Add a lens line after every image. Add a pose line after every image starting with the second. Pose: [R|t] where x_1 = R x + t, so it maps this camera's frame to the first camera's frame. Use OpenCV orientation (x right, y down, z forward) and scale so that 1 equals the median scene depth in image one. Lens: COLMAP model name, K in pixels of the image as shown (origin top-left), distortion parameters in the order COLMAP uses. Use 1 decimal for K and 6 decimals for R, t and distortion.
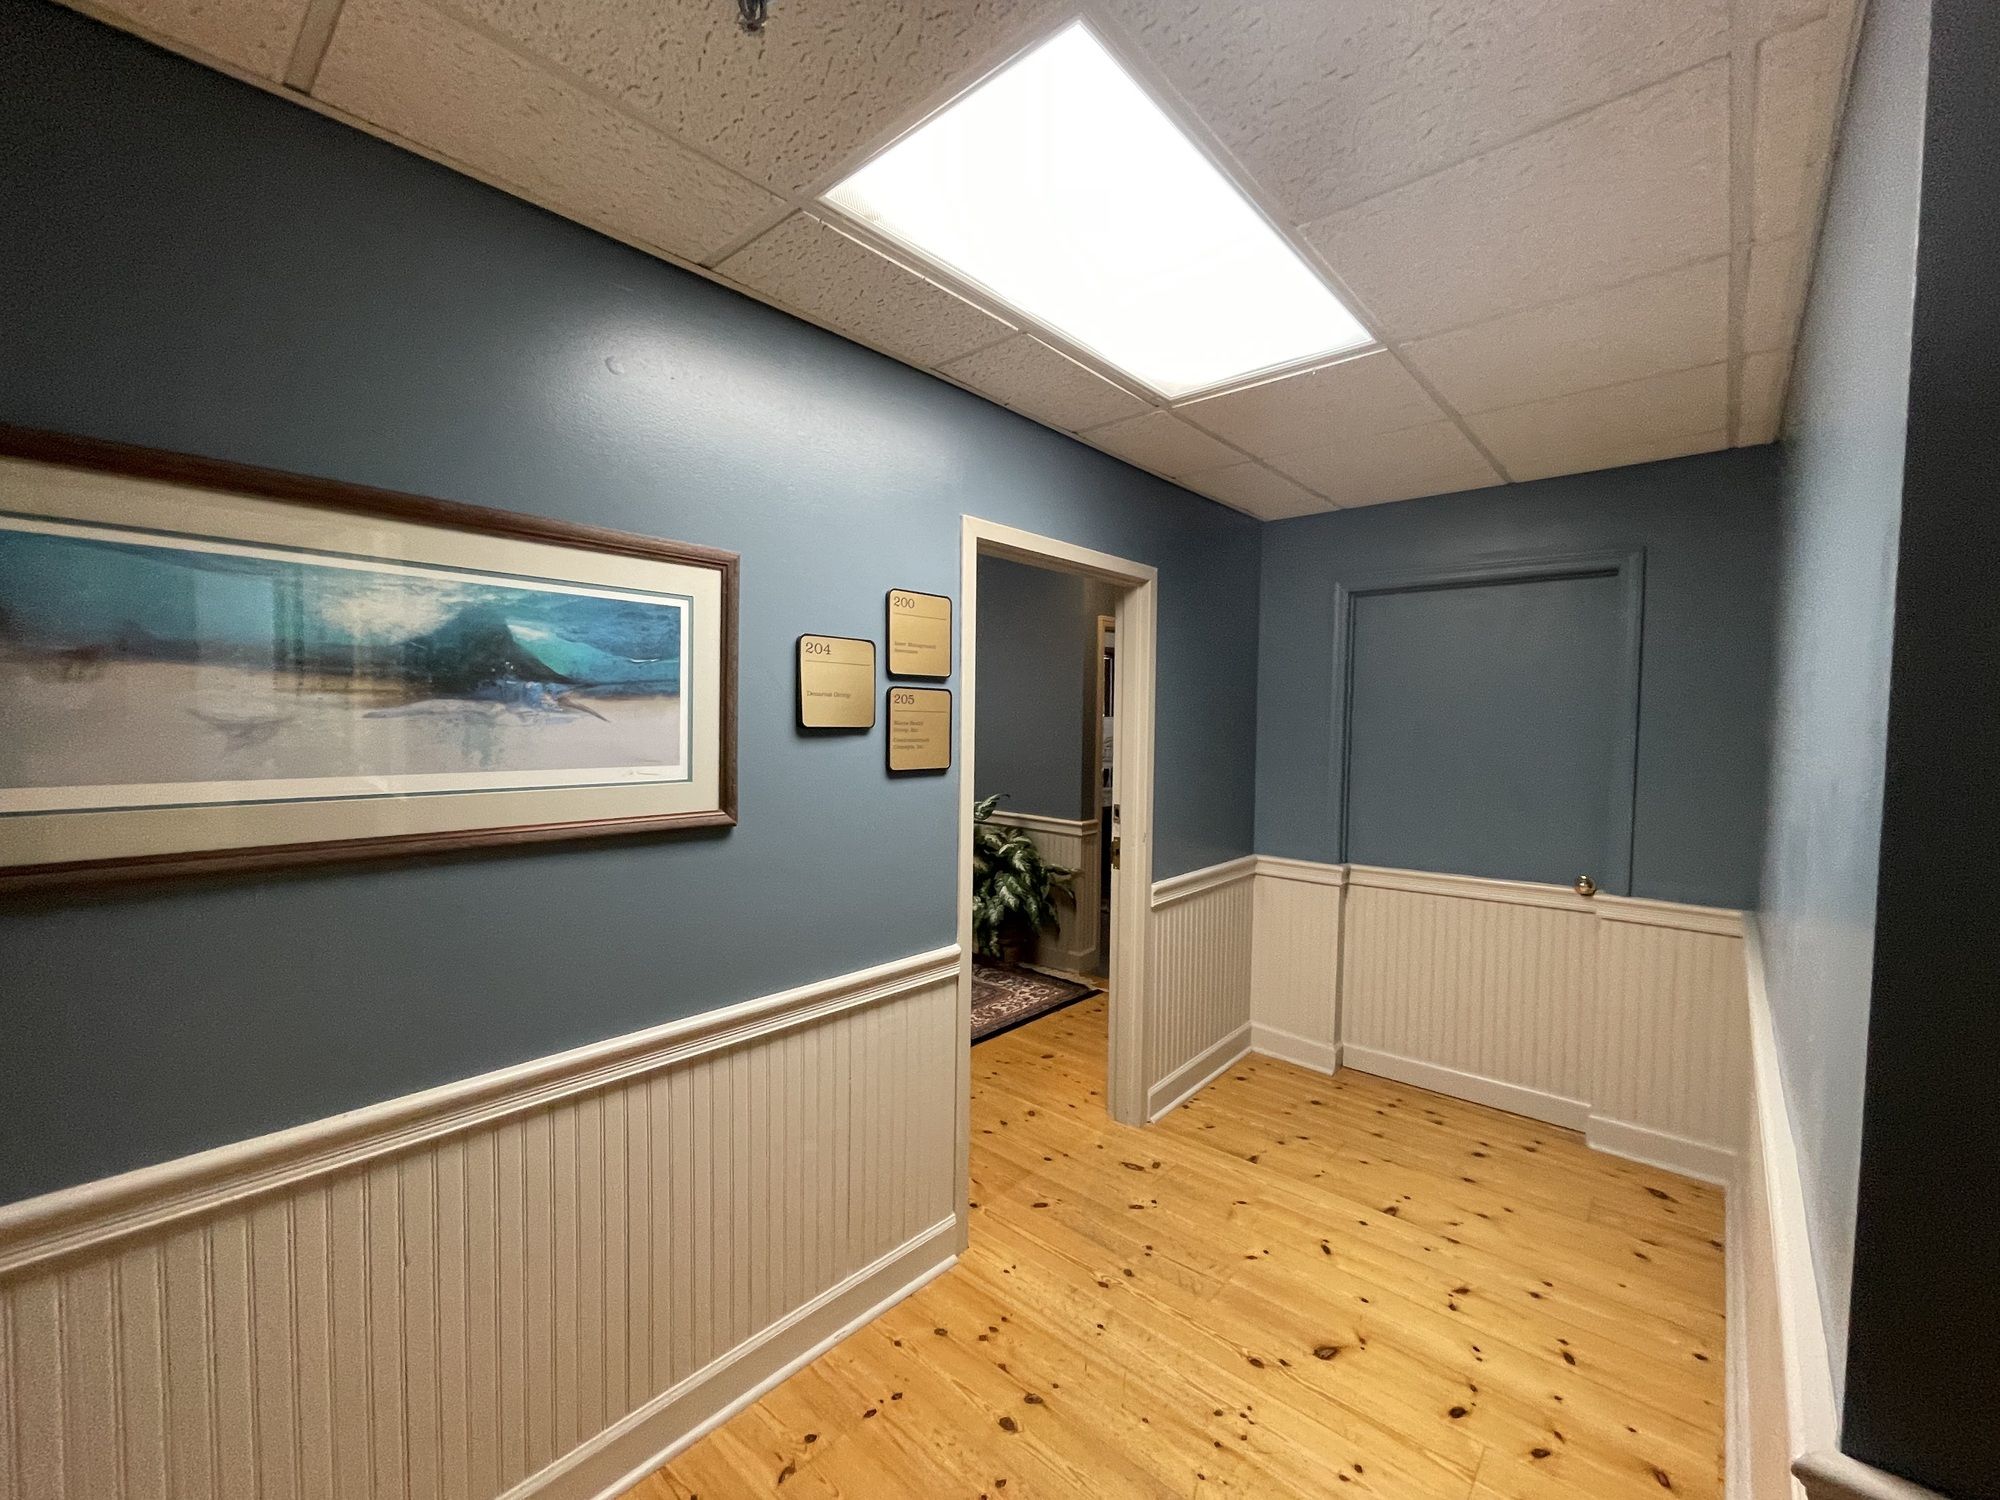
lens RADIAL K [[811.1, 0, 1011.1], [0, 811.1, 754.1], [0, 0, 1]] dist [-0.013749, 0.008461]
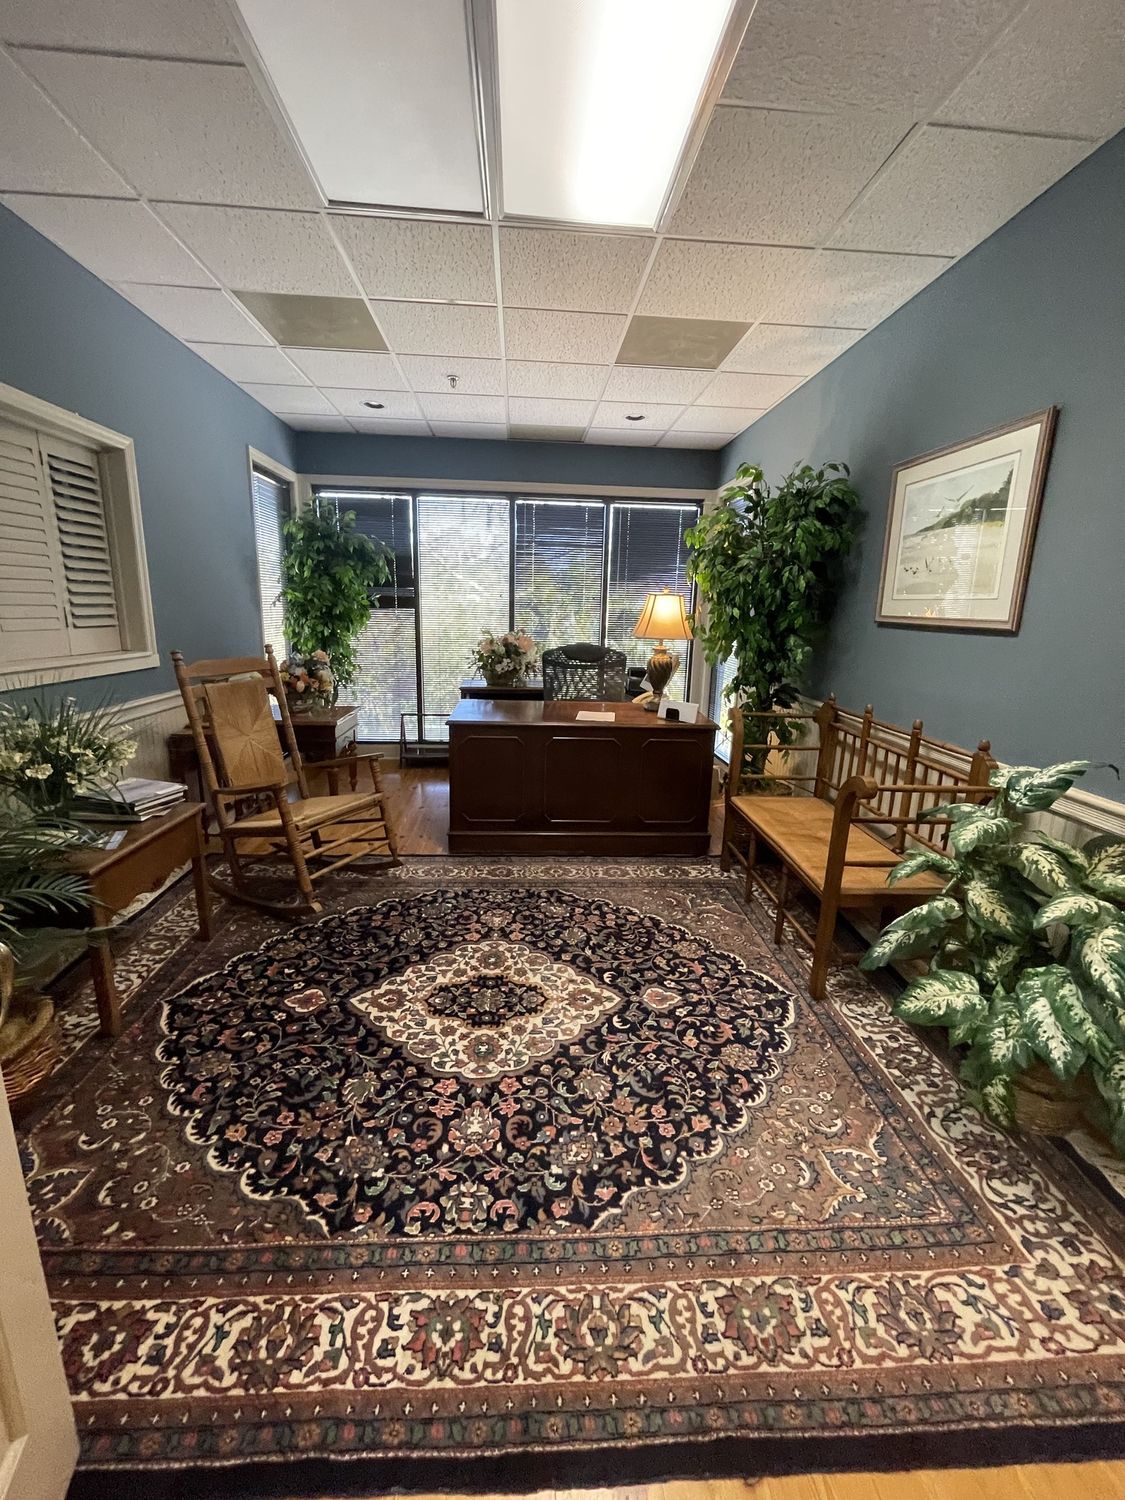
lens RADIAL K [[608.3, 0, 563.8], [0, 608.3, 741.3], [0, 0, 1]] dist [-0.013749, 0.008461]
pose [[0.703741, 0.159572, -0.692304, 0.010847], [-0.053519, 0.983588, 0.172307, -0.002908], [0.708438, -0.084208, 0.700732, 0.620324]]
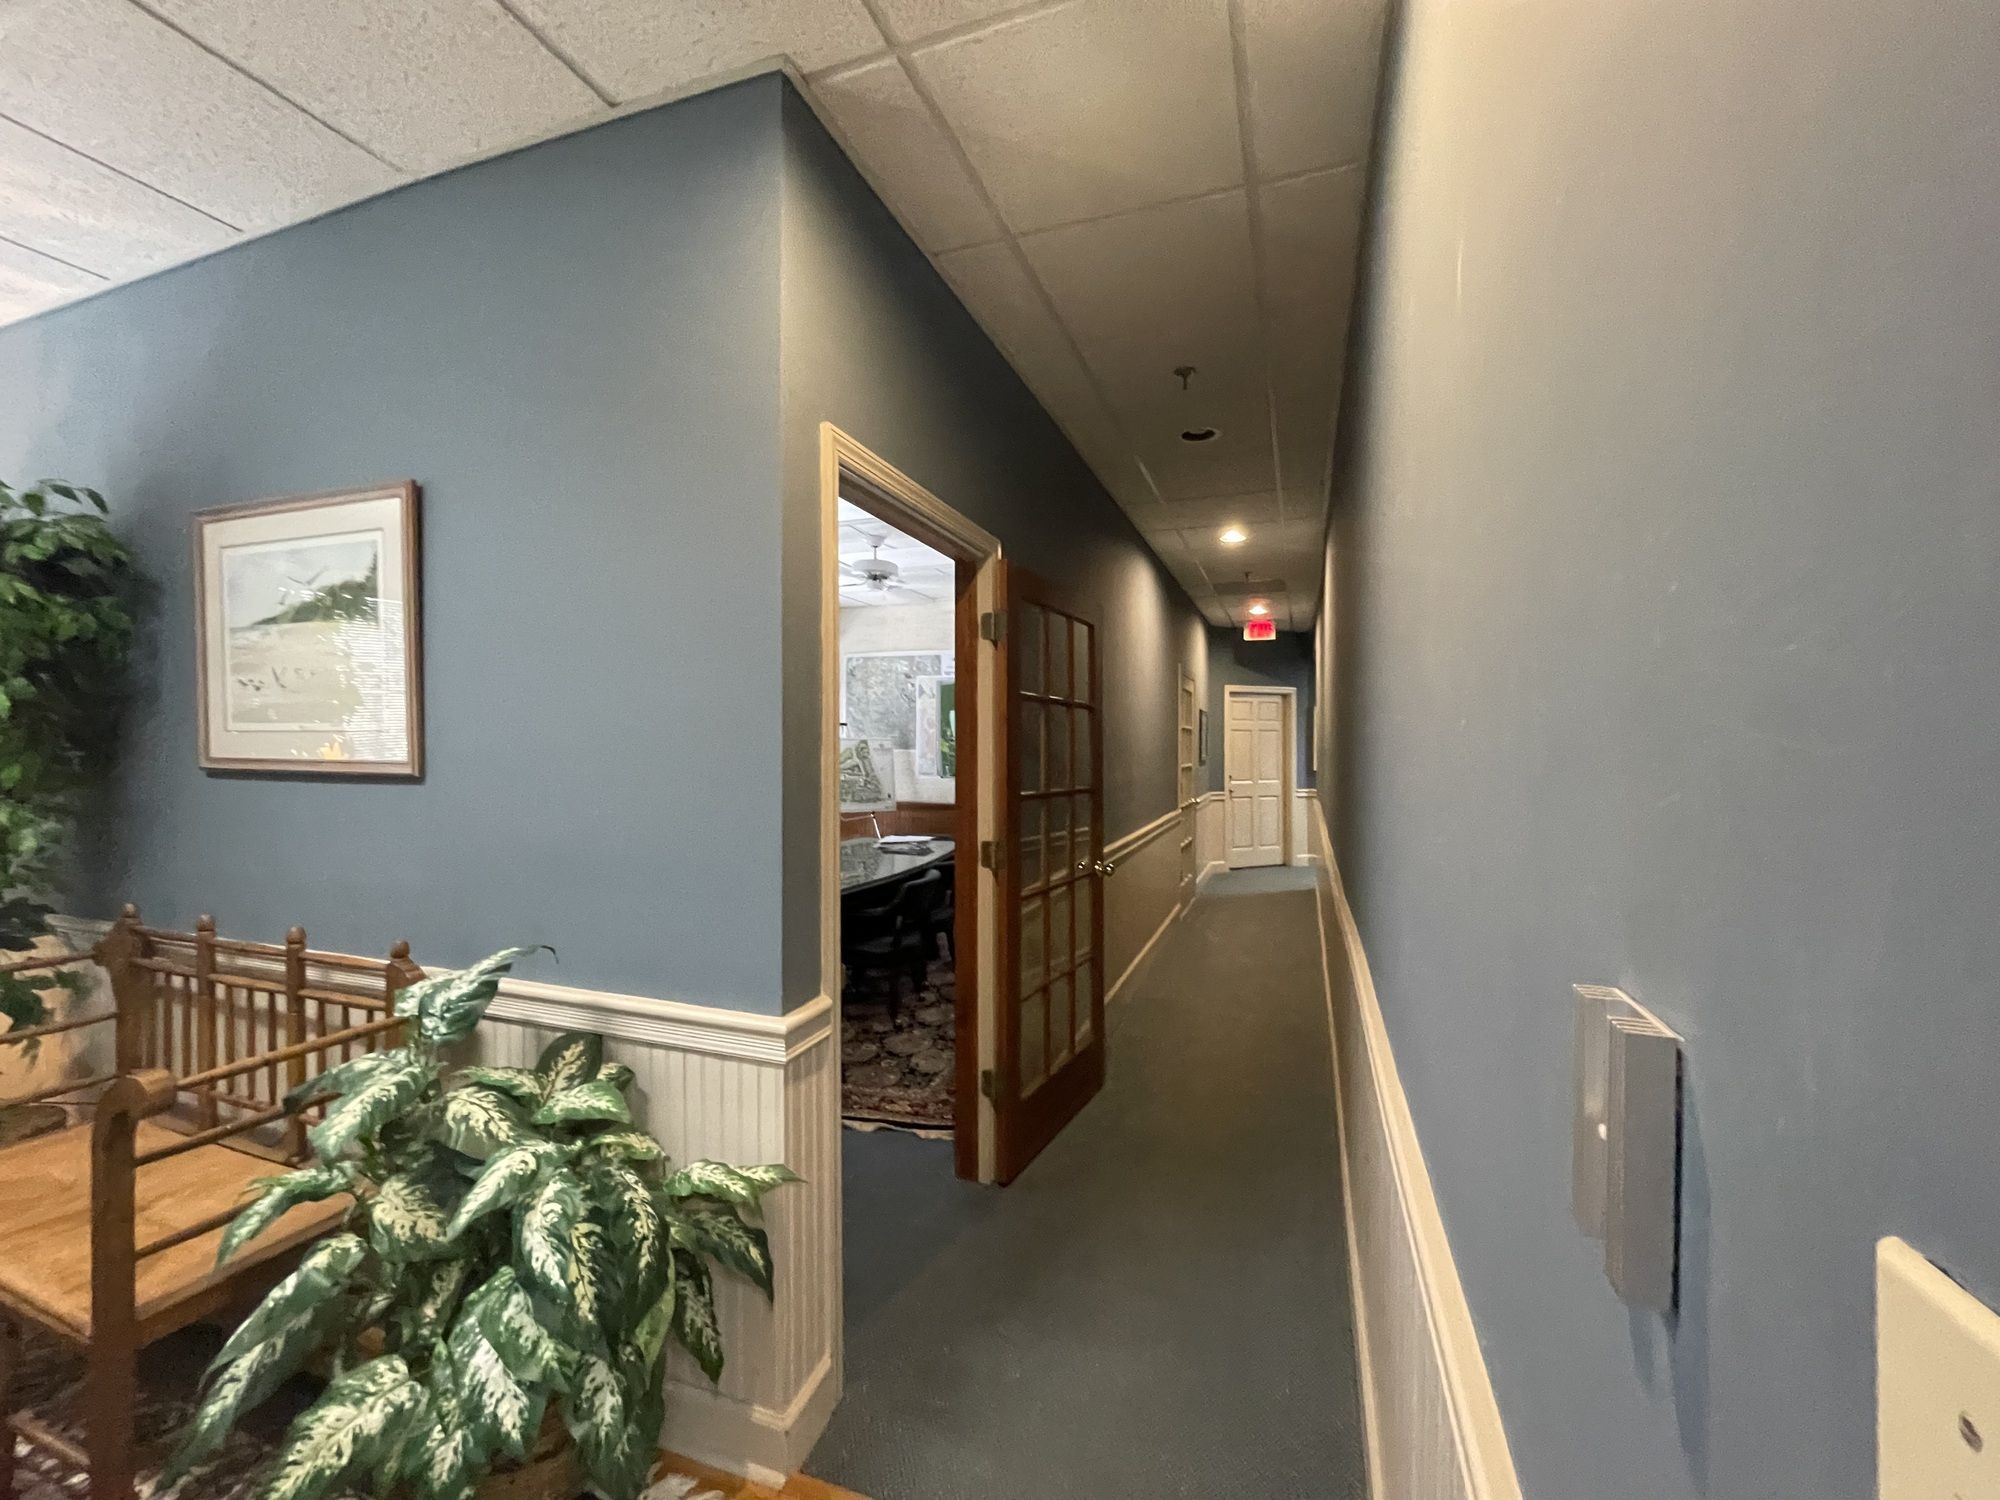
lens RADIAL K [[820.9, 0, 1000.0], [0, 820.9, 750.0], [0, 0, 1]] dist [0.023619, -0.008539]
pose [[0.937070, -0.014356, 0.348845, 0.054970], [0.028351, 0.998983, -0.035046, -0.013815], [-0.347987, 0.042731, 0.936525, 0.671253]]
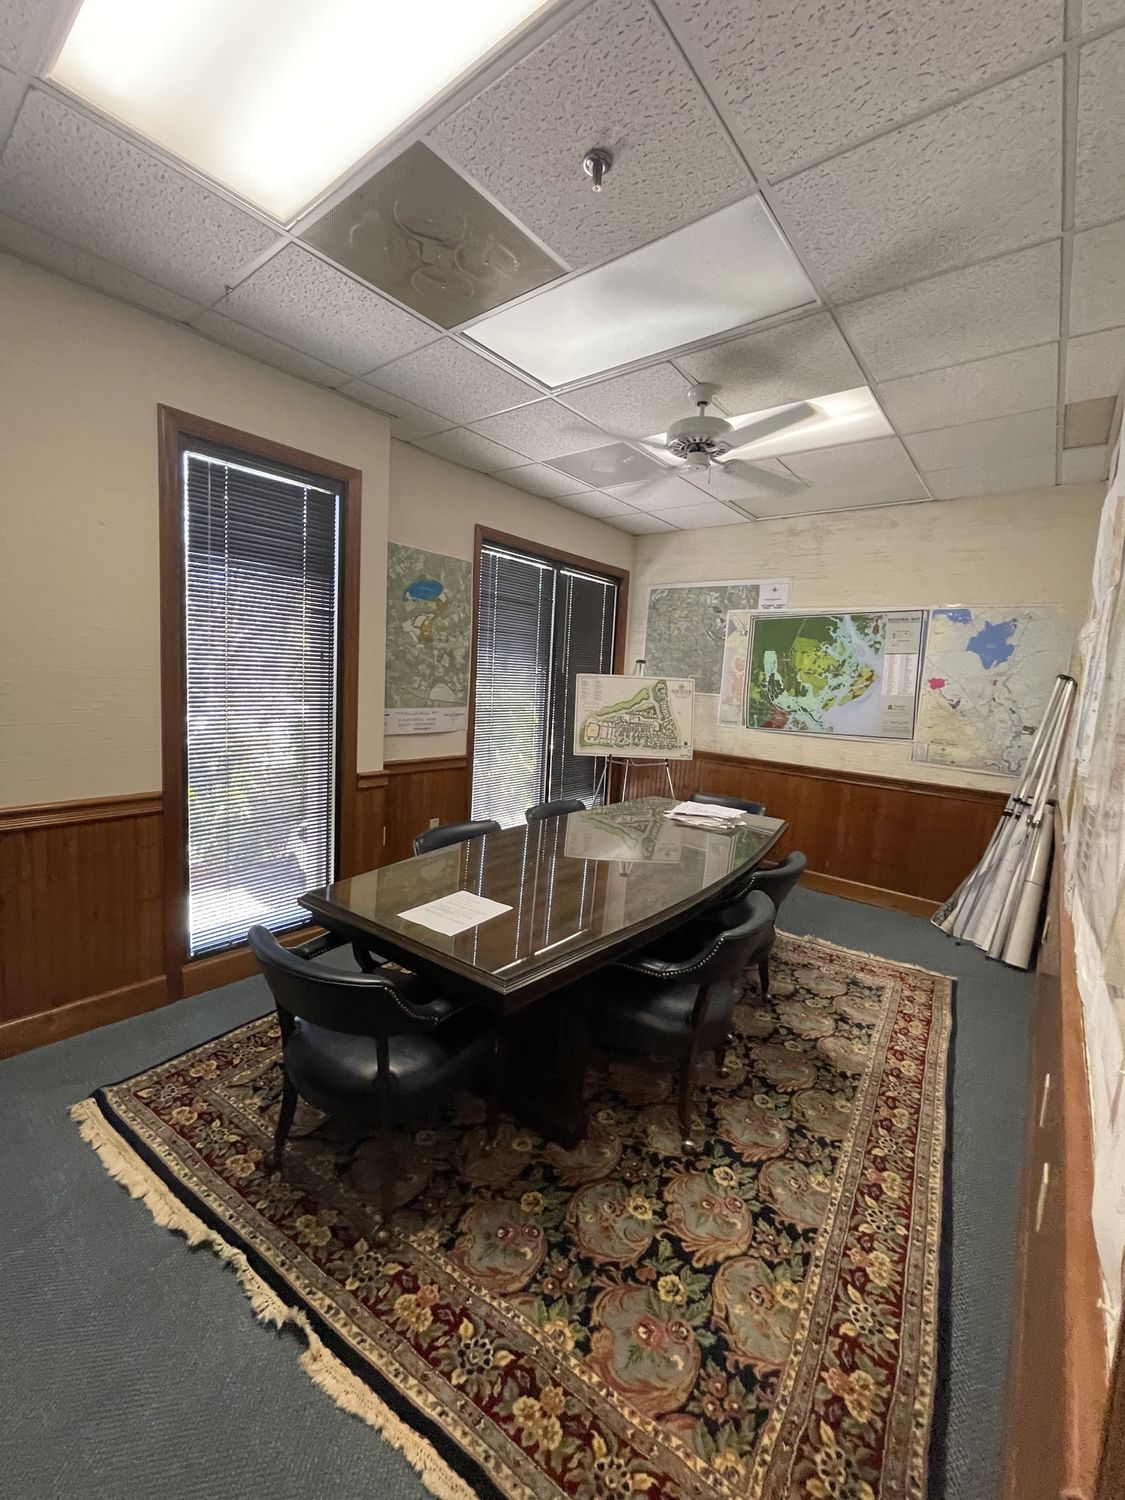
lens RADIAL K [[608.3, 0, 563.8], [0, 608.3, 741.3], [0, 0, 1]] dist [-0.013749, 0.008461]
pose [[0.998289, 0.039745, 0.042878, 0.097490], [-0.042216, 0.997403, 0.058360, -0.027330], [-0.040447, -0.060071, 0.997374, 0.905338]]
